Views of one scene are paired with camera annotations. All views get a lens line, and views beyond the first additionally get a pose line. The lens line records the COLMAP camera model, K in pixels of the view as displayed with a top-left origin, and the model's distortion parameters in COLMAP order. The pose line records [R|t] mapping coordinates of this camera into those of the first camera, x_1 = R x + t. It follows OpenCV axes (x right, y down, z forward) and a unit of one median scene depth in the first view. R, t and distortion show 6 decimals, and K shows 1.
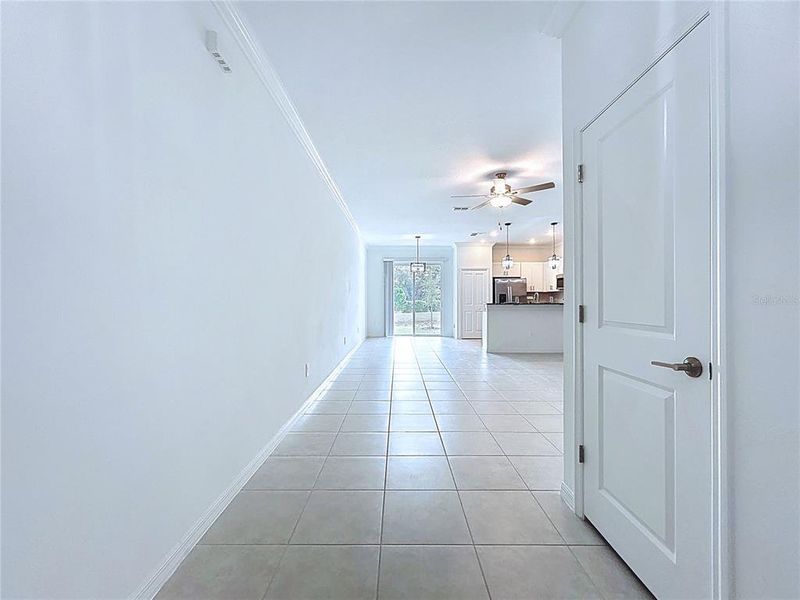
lens RADIAL K [[330.9, 0, 400.0], [0, 330.9, 300.0], [0, 0, 1]] dist [0.001191, 0.000159]
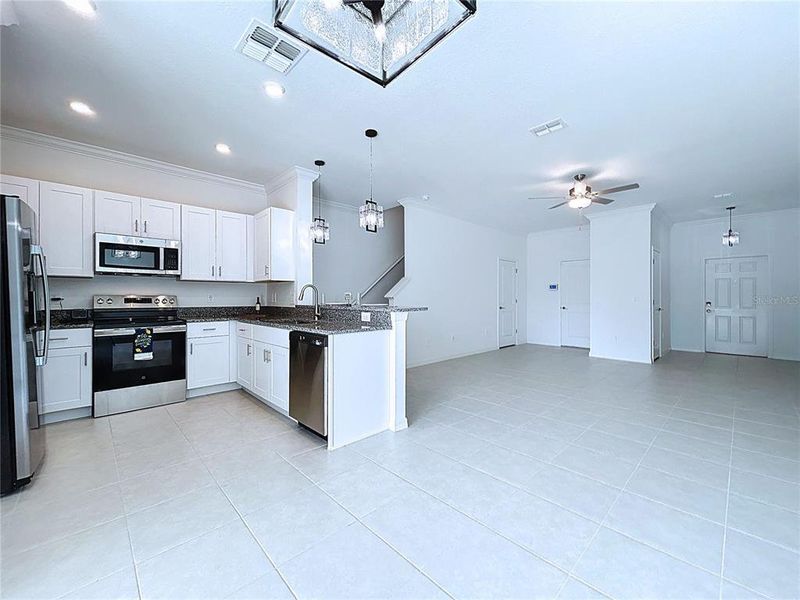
lens RADIAL K [[323.9, 0, 400.0], [0, 323.9, 300.0], [0, 0, 1]] dist [-0.000724, 0.000295]
pose [[-0.686180, -0.002823, 0.727427, -0.023518], [0.003478, 0.999968, 0.007161, -0.002905], [-0.727424, 0.007444, -0.686148, 1.083558]]
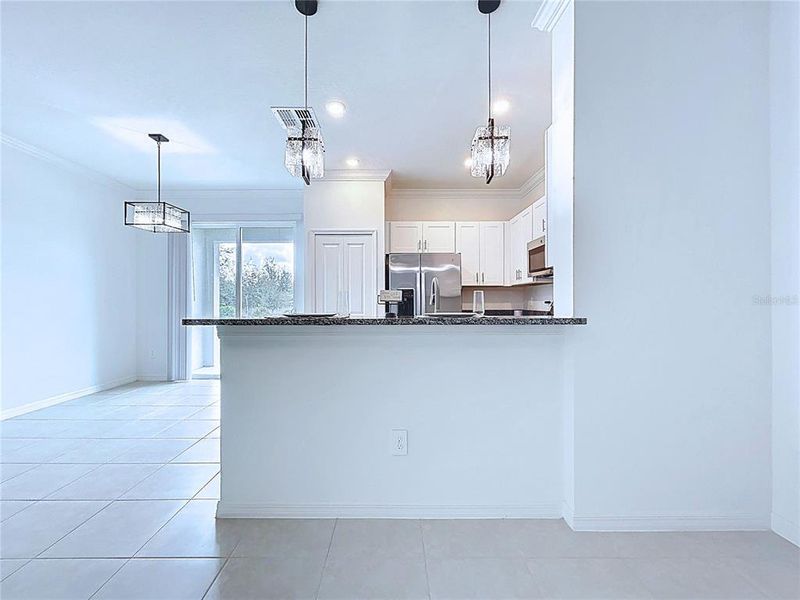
lens RADIAL K [[330.9, 0, 400.0], [0, 330.9, 300.0], [0, 0, 1]] dist [0.001191, 0.000159]
pose [[0.999998, -0.000064, 0.002165, 0.338716], [0.000070, 0.999996, -0.002893, -0.003663], [-0.002164, 0.002894, 0.999993, 0.637237]]
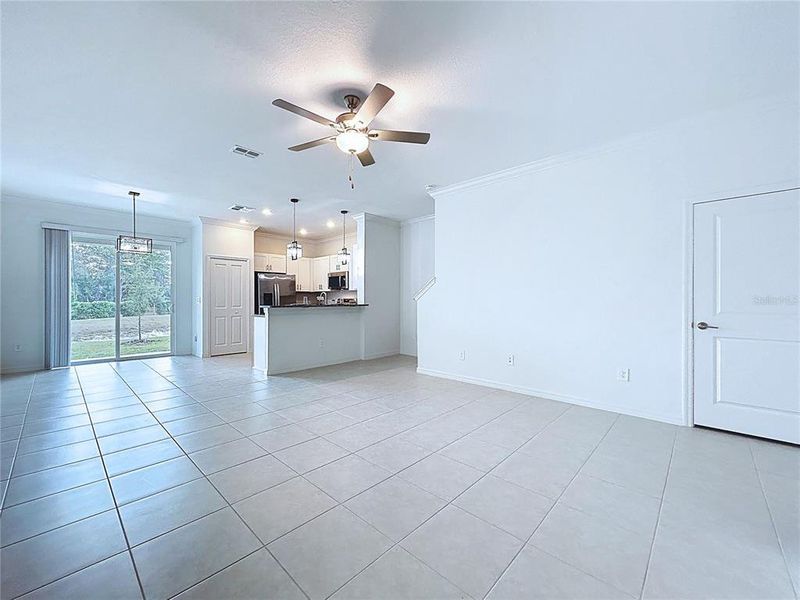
lens RADIAL K [[323.9, 0, 400.0], [0, 323.9, 300.0], [0, 0, 1]] dist [-0.000724, 0.000295]
pose [[0.688108, 0.001952, 0.725606, -0.038070], [-0.000543, 0.999997, -0.002176, -0.000678], [-0.725608, 0.001103, 0.688107, 0.269403]]
